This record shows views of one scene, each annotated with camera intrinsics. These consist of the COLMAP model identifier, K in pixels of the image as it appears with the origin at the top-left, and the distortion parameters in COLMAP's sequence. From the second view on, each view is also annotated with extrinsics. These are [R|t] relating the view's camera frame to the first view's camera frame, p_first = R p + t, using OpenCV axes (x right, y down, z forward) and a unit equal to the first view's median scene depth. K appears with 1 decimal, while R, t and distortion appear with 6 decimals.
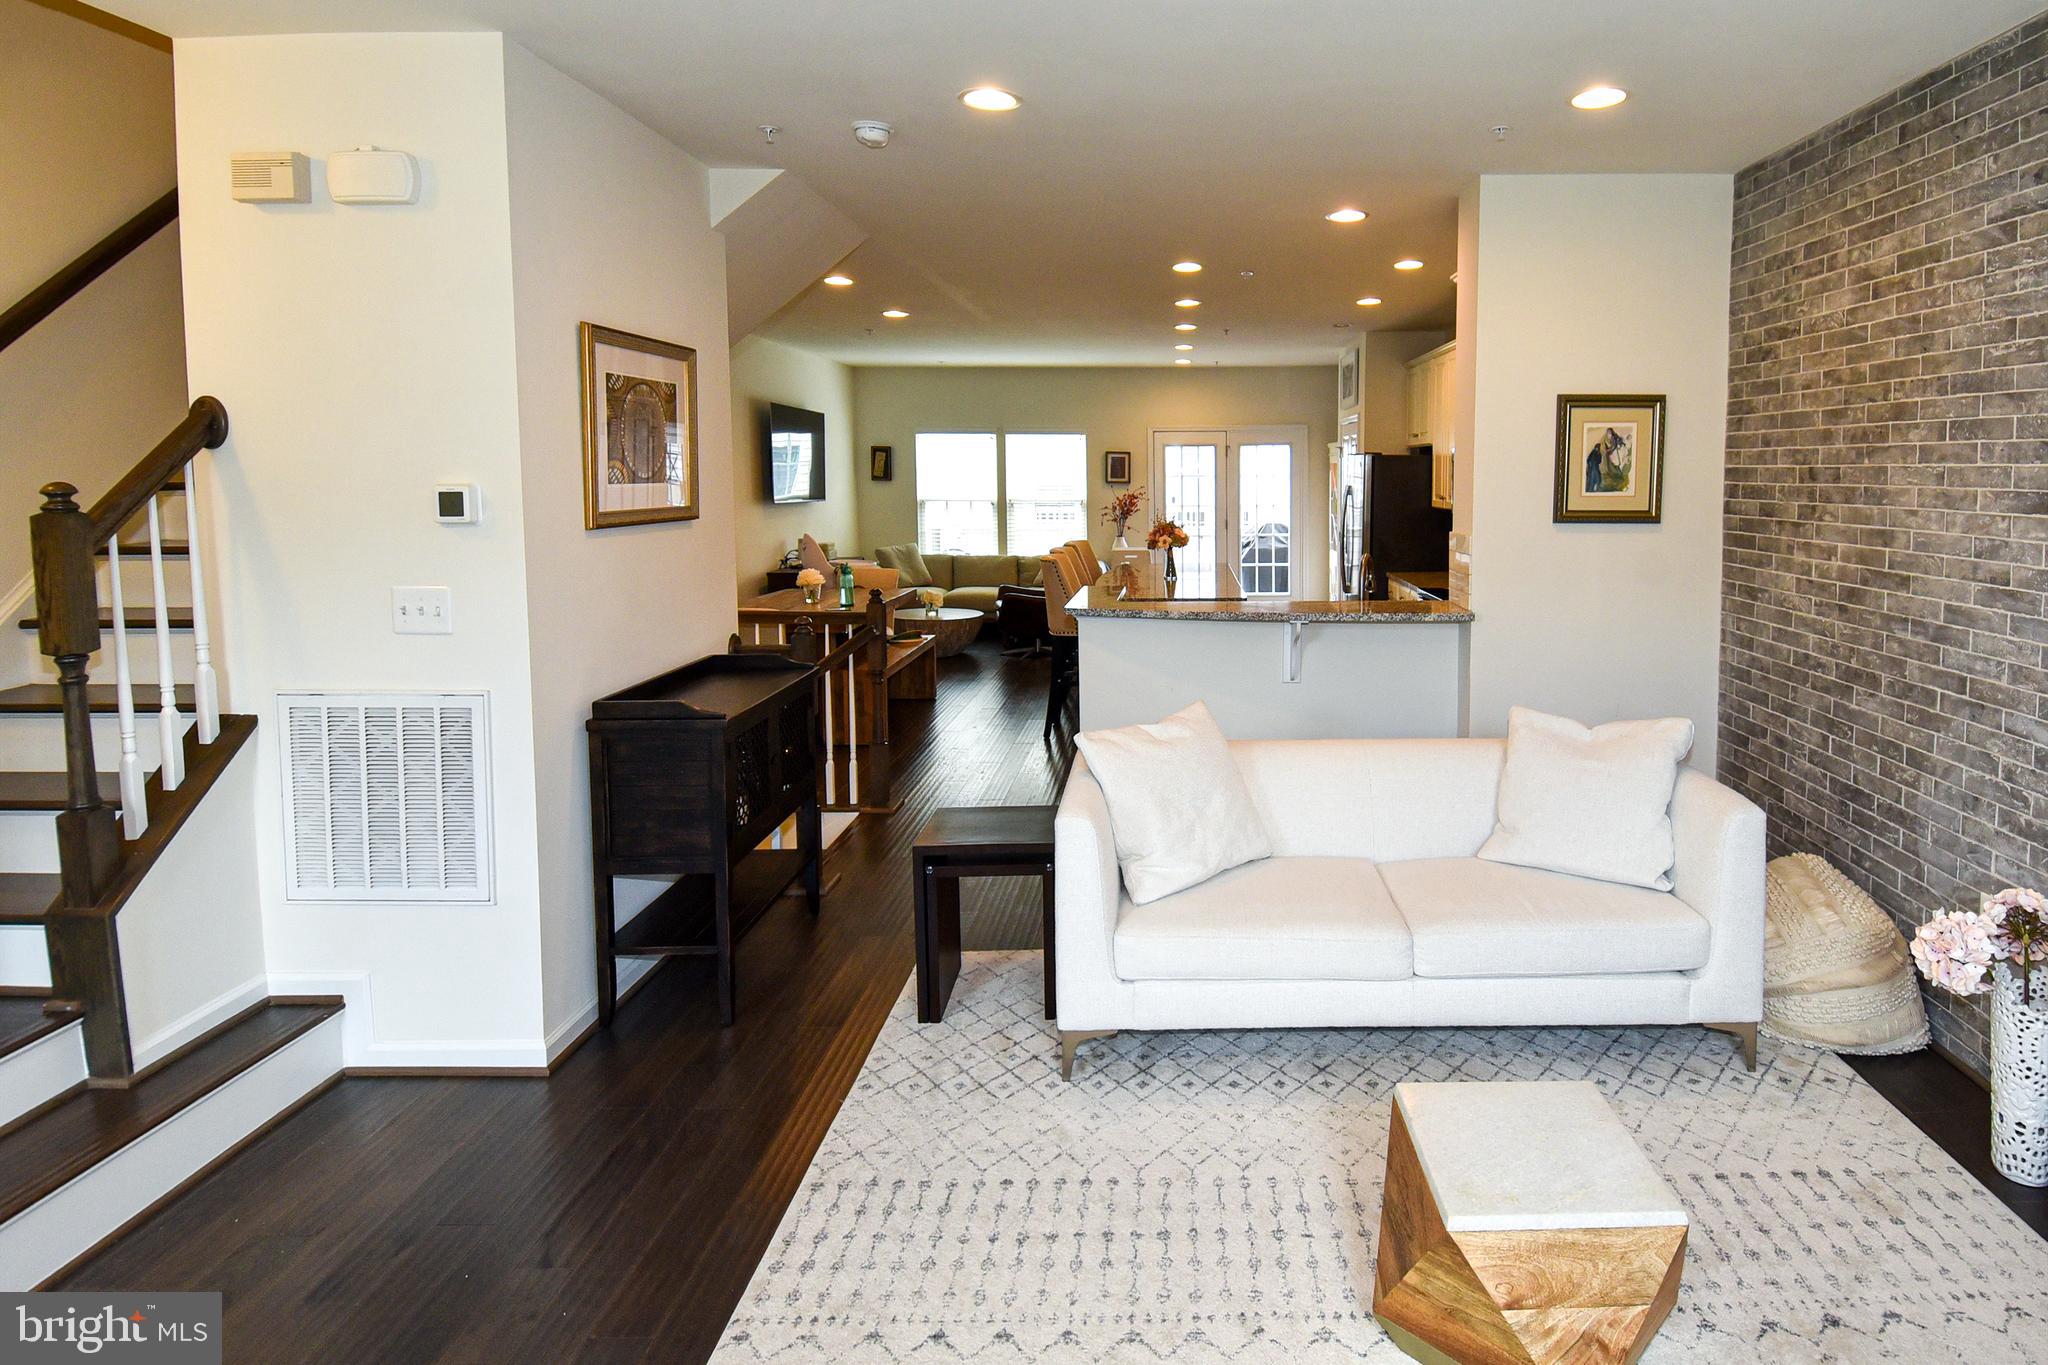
lens RADIAL K [[1100.8, 0, 1213.2], [0, 1100.8, 560.4], [0, 0, 1]] dist [0.037445, -0.030597]
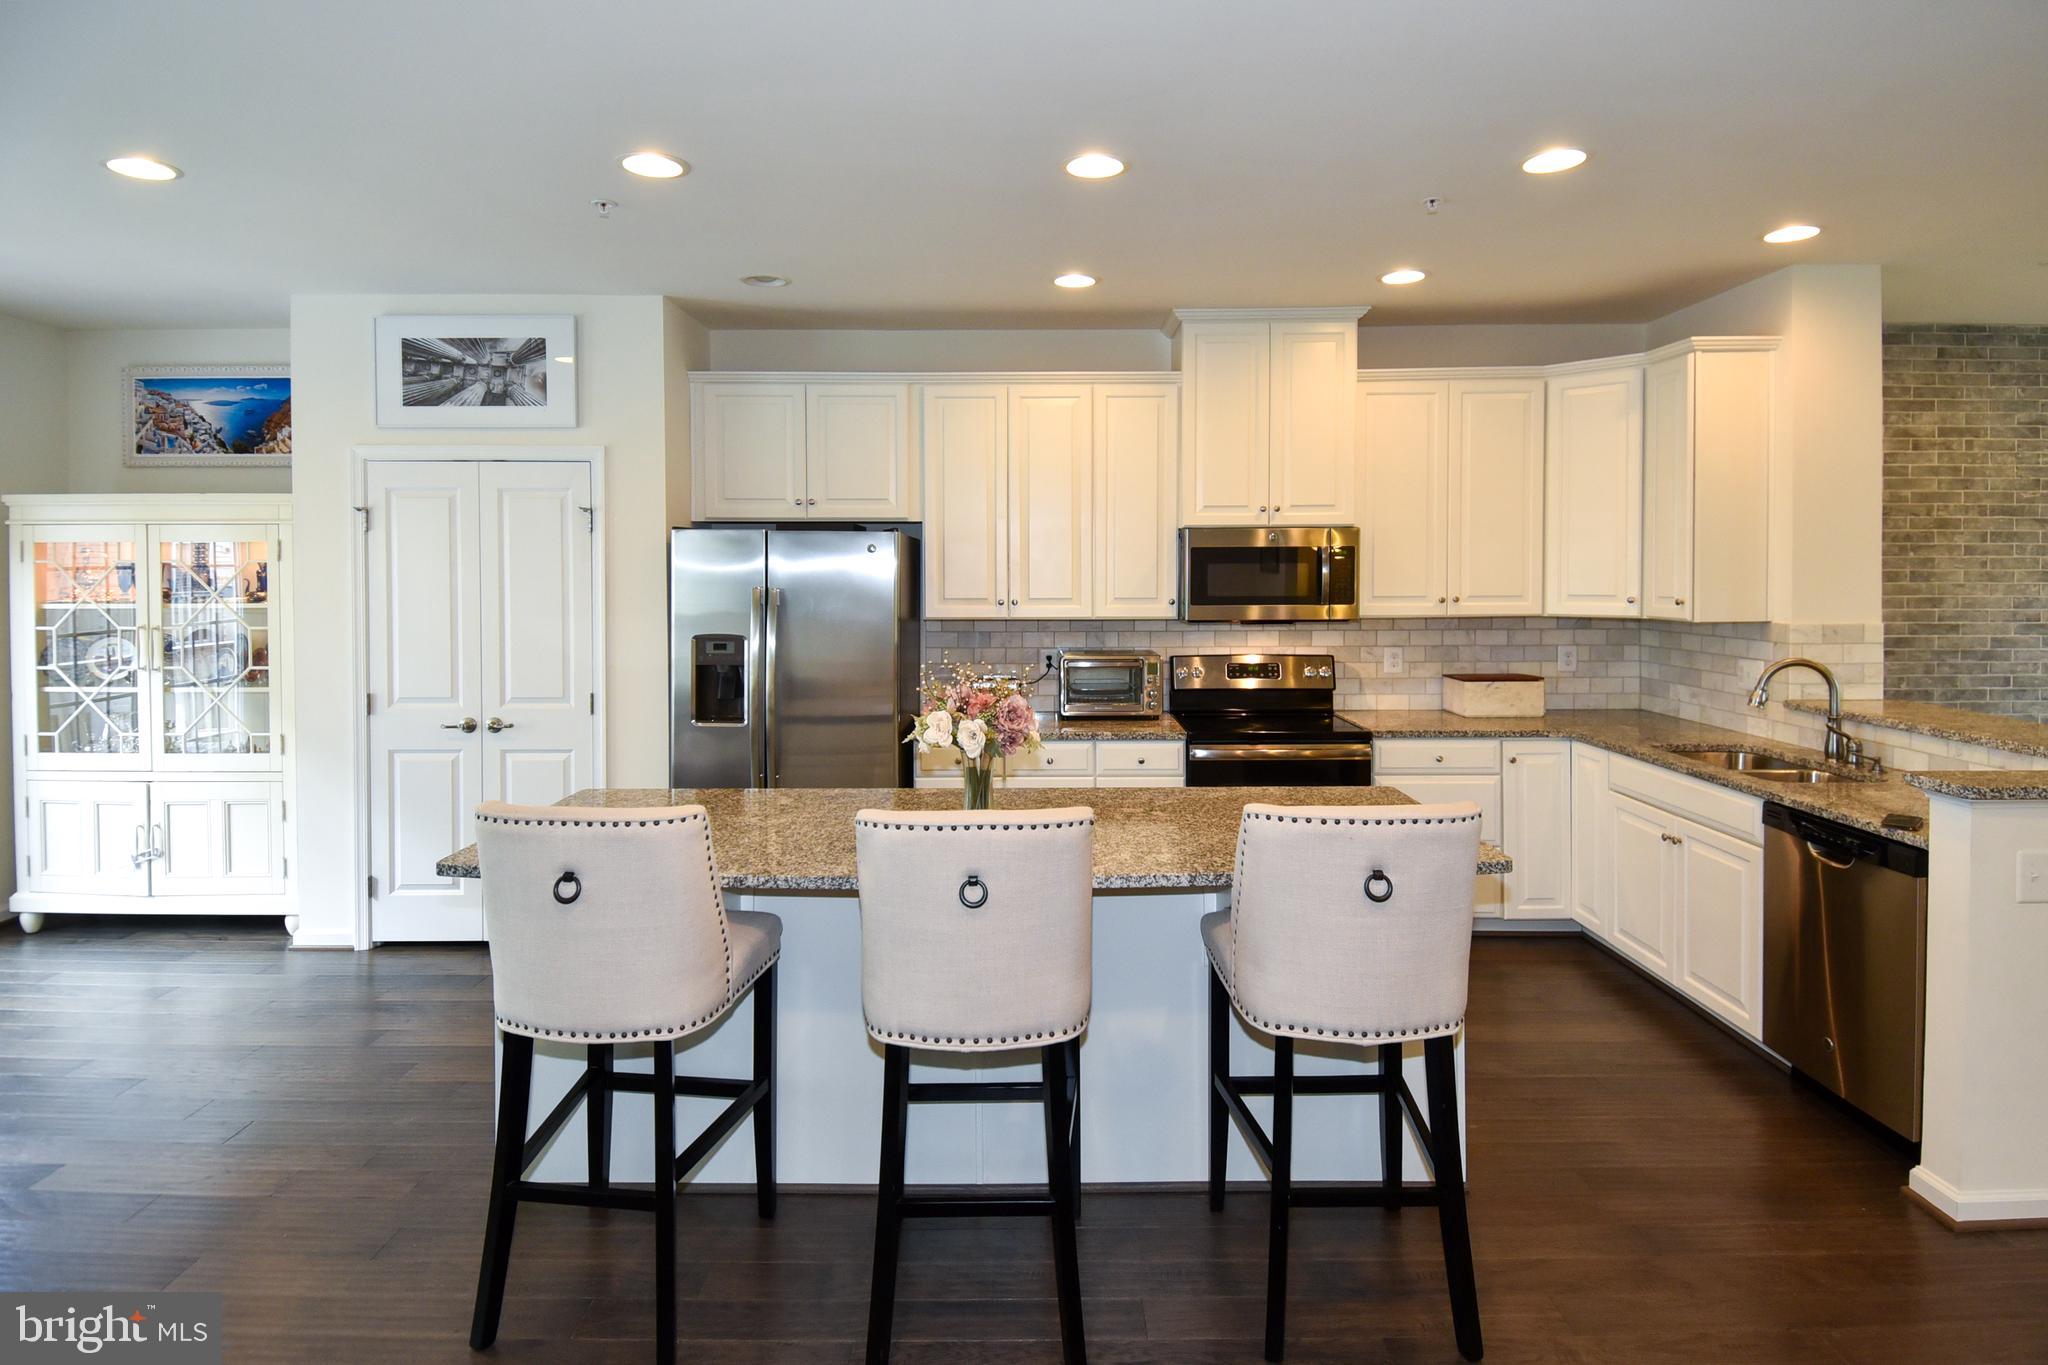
lens RADIAL K [[1079.9, 0, 1049.7], [0, 1079.9, 583.9], [0, 0, 1]] dist [0.009250, -0.014319]
pose [[0.039920, -0.003839, 0.999196, -0.920839], [0.083047, 0.996545, 0.000511, -0.142416], [-0.995746, 0.082960, 0.040101, 2.056155]]
